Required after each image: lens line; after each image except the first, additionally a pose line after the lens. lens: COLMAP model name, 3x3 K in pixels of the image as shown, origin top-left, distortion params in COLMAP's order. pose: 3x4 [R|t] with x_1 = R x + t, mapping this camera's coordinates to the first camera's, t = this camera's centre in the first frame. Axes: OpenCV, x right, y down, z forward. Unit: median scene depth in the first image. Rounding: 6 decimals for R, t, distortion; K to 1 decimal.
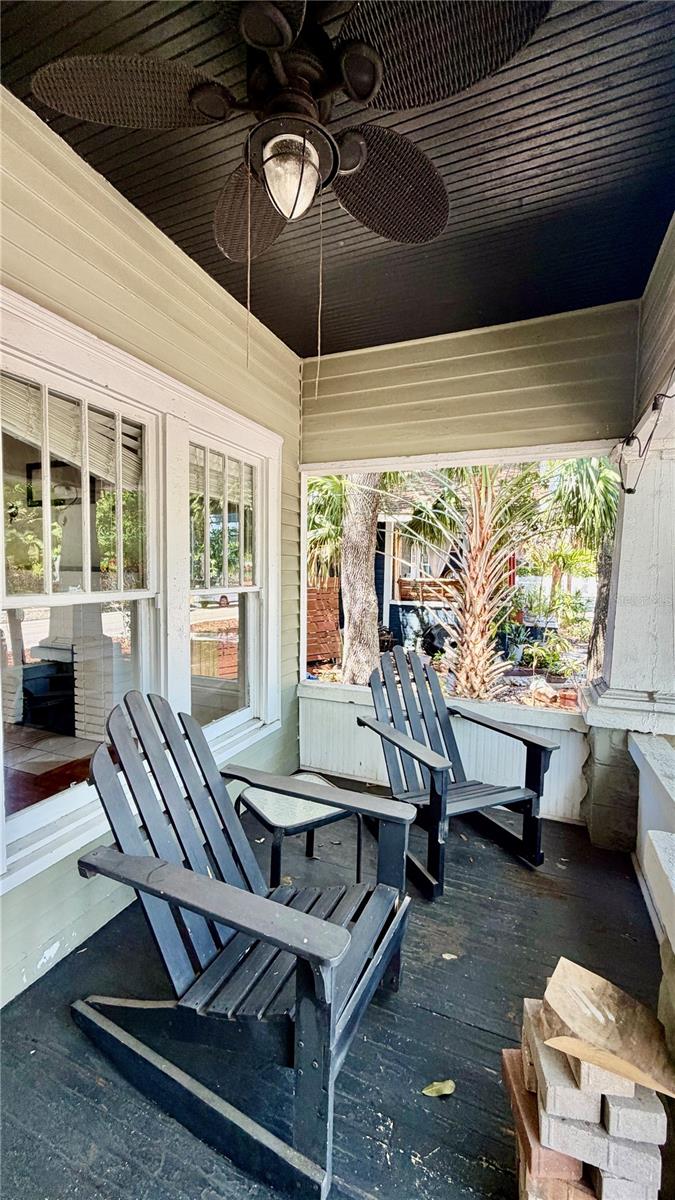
lens RADIAL K [[479.6, 0, 334.6], [0, 479.6, 596.7], [0, 0, 1]] dist [0.000524, 0.000437]
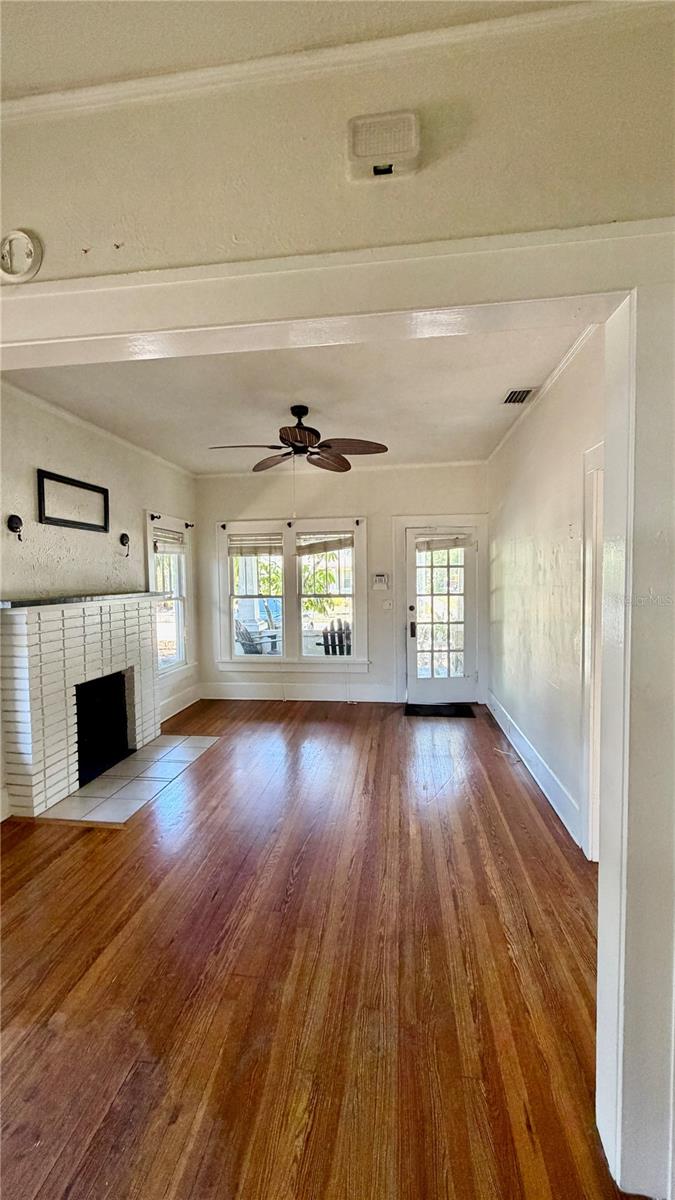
lens RADIAL K [[480.0, 0, 333.9], [0, 480.0, 599.1], [0, 0, 1]] dist [0.001170, 0.000219]
pose [[-0.262690, -0.058043, 0.963133, -3.219202], [0.059675, 0.995301, 0.076257, -0.193937], [-0.963033, 0.077507, -0.257991, 1.592239]]
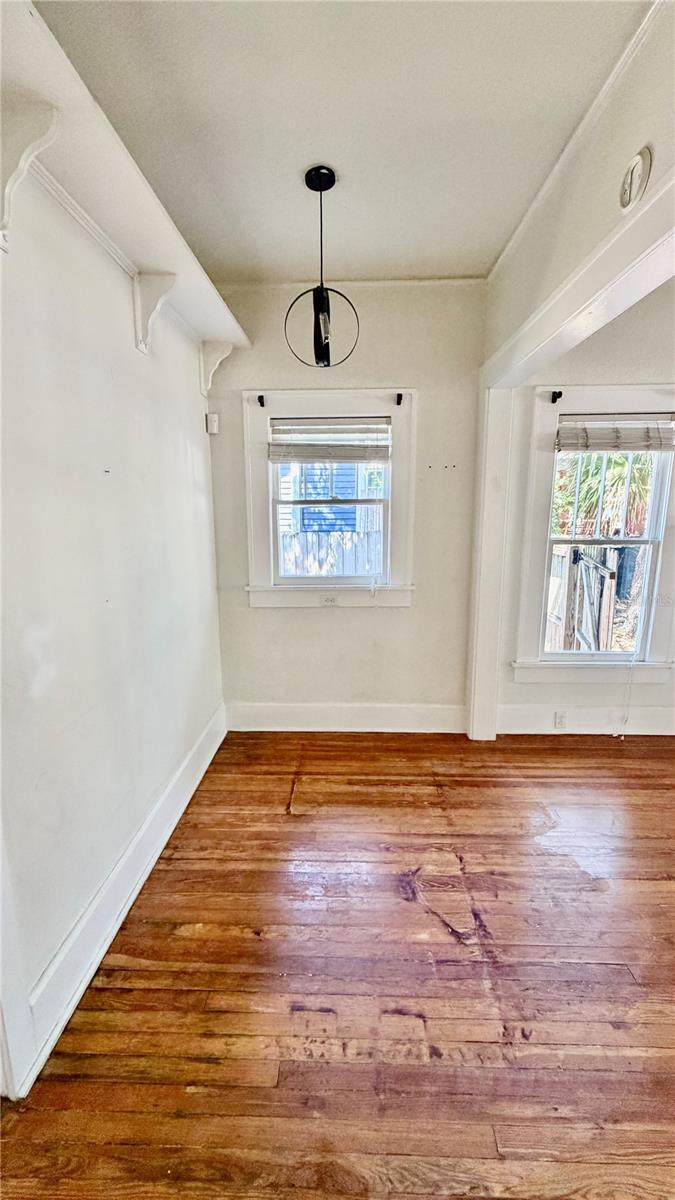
lens RADIAL K [[476.3, 0, 334.8], [0, 476.3, 599.1], [0, 0, 1]] dist [-0.002237, 0.000387]
pose [[0.932979, -0.083878, 0.350021, -3.130209], [0.034687, 0.988894, 0.144518, -0.164036], [-0.358255, -0.122691, 0.925527, 1.274771]]
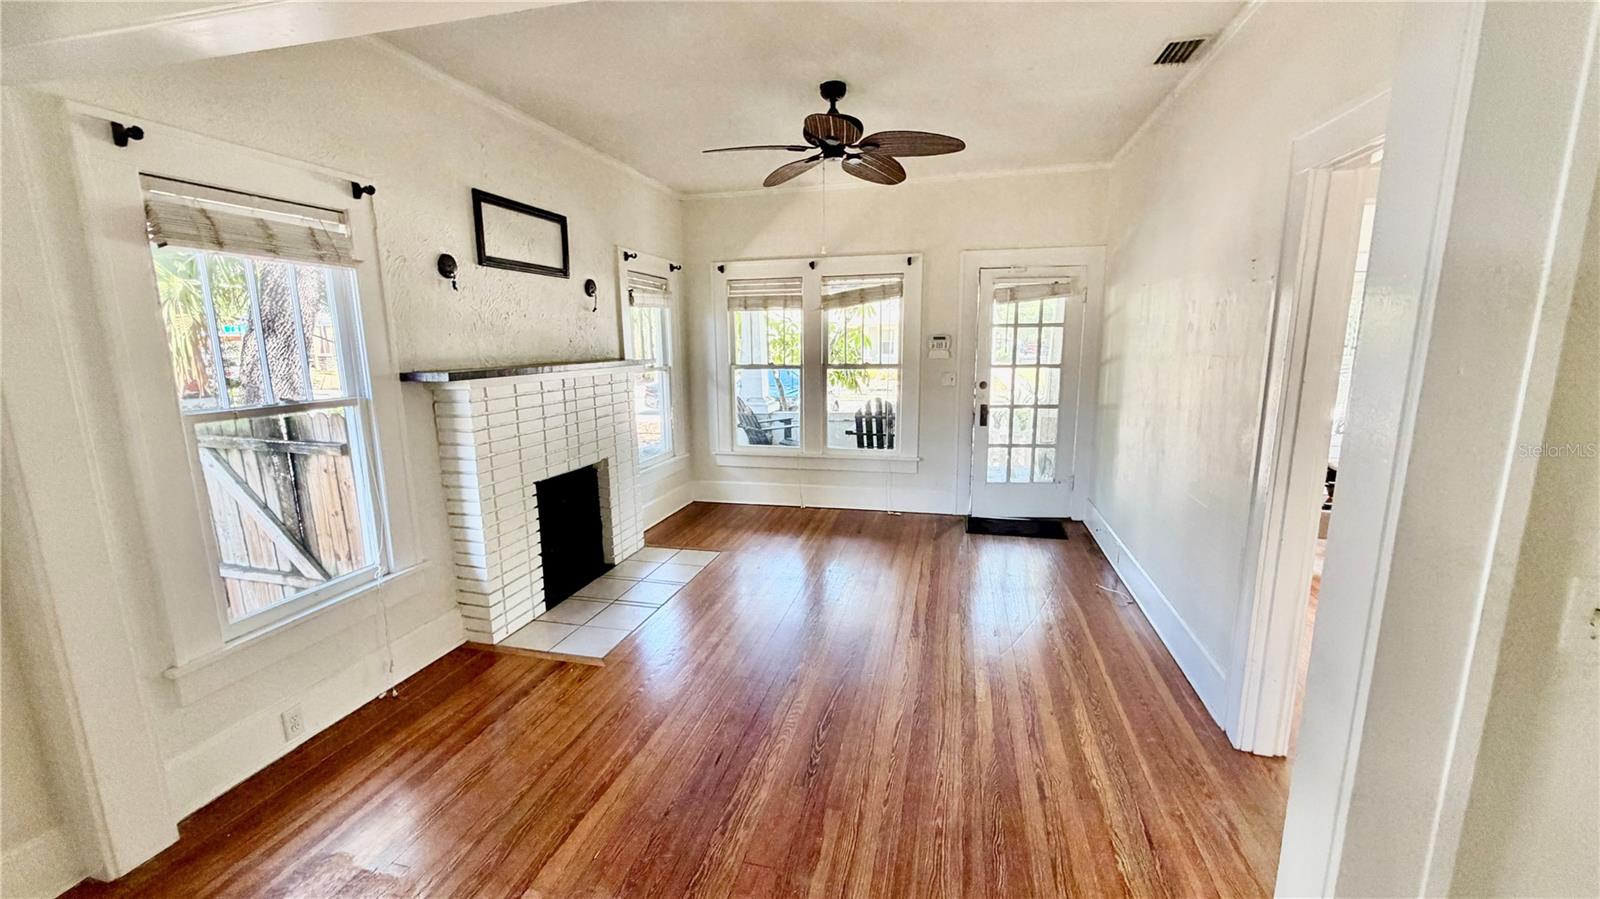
lens RADIAL K [[640.0, 0, 794.9], [0, 640.0, 455.0], [0, 0, 1]] dist [0.001170, 0.000219]
pose [[-0.156379, -0.190615, 0.969129, -3.142273], [0.059643, 0.977588, 0.201903, -0.197344], [-0.985895, 0.089375, -0.141506, 1.603361]]
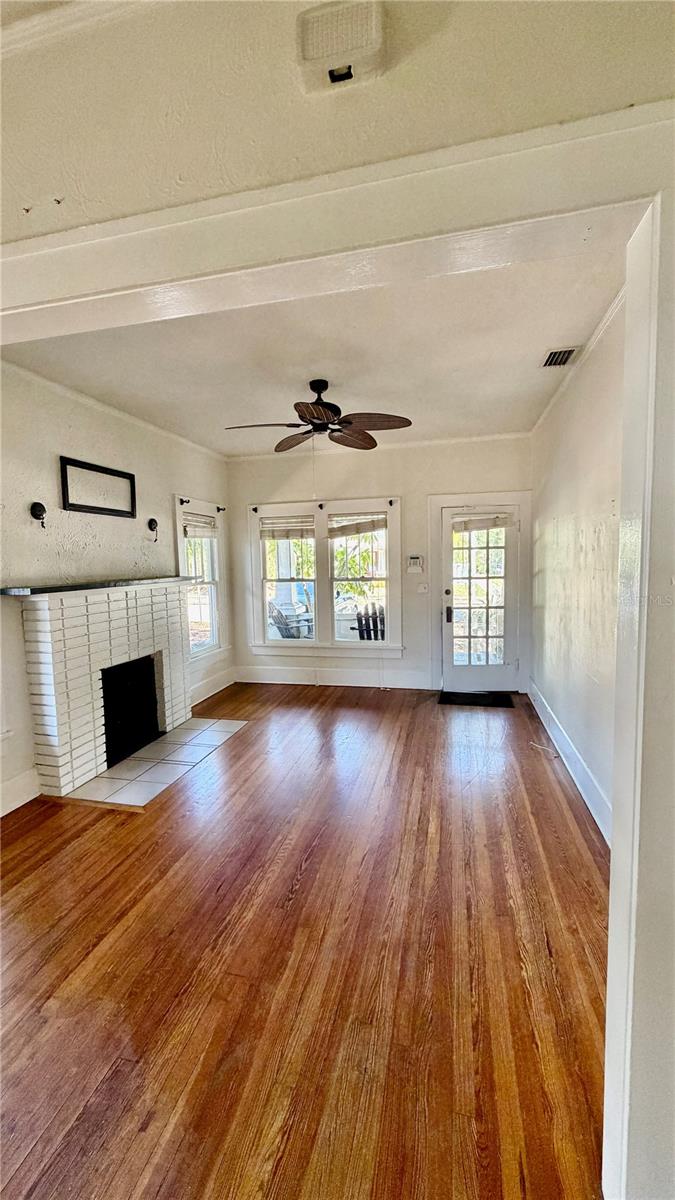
lens RADIAL K [[480.0, 0, 333.9], [0, 480.0, 599.1], [0, 0, 1]] dist [0.001170, 0.000219]
pose [[-0.161591, -0.094581, 0.982315, -3.170591], [0.070831, 0.991718, 0.107138, -0.192645], [-0.984313, 0.086891, -0.153554, 1.477988]]
